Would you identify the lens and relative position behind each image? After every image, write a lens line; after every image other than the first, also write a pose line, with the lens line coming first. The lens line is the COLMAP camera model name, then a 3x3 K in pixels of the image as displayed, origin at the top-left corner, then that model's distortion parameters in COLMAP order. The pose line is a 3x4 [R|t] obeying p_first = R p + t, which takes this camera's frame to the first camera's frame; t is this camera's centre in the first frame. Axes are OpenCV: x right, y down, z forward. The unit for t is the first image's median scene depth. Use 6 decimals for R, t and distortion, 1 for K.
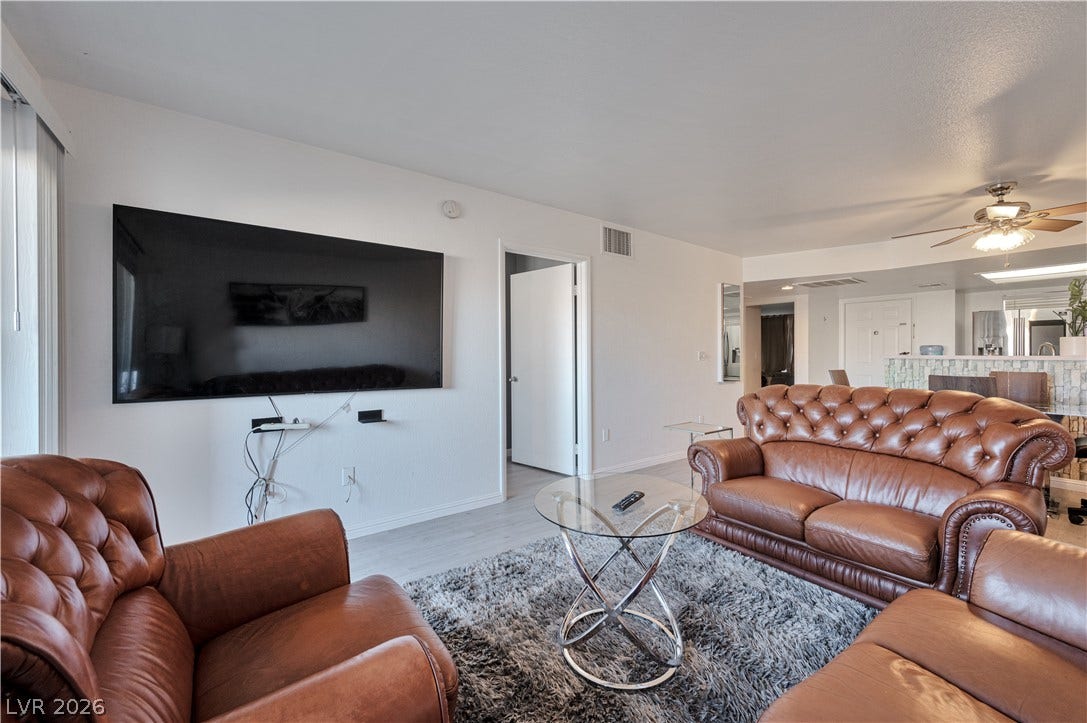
lens RADIAL K [[428.8, 0, 543.3], [0, 428.8, 359.2], [0, 0, 1]] dist [0.000664, 0.000160]
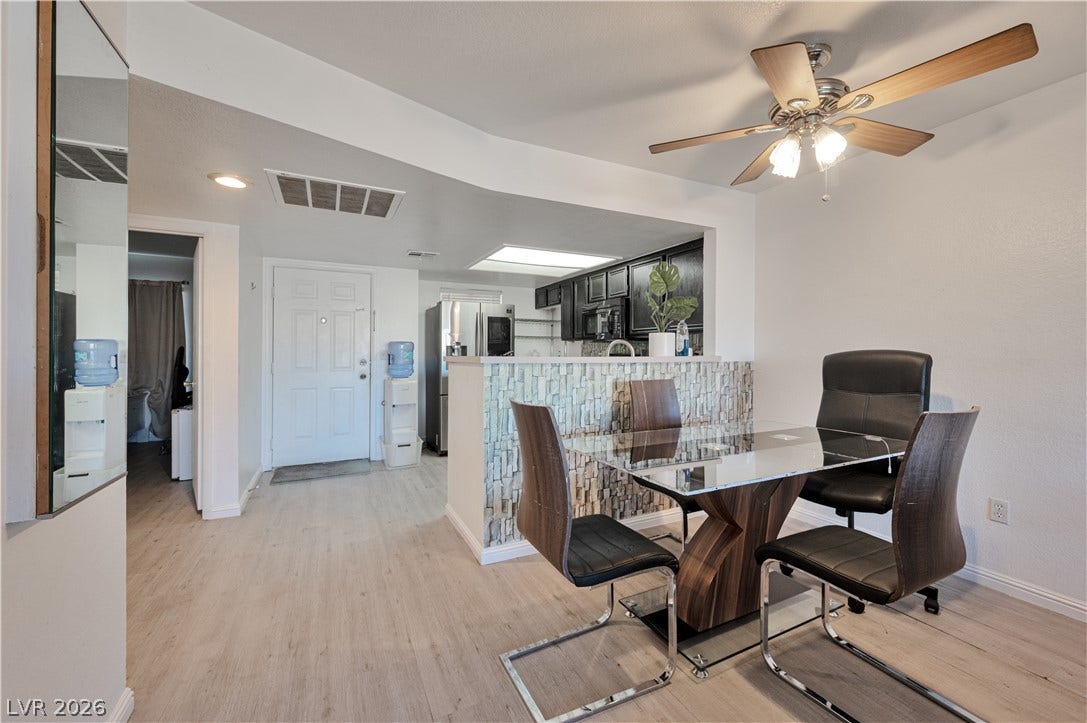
lens RADIAL K [[432.3, 0, 537.0], [0, 432.3, 356.4], [0, 0, 1]] dist [-0.000361, -0.000116]
pose [[0.191974, -0.006571, 0.981378, 0.471957], [0.009750, 0.999941, 0.004788, -0.017820], [-0.981352, 0.008649, 0.192027, 1.289475]]
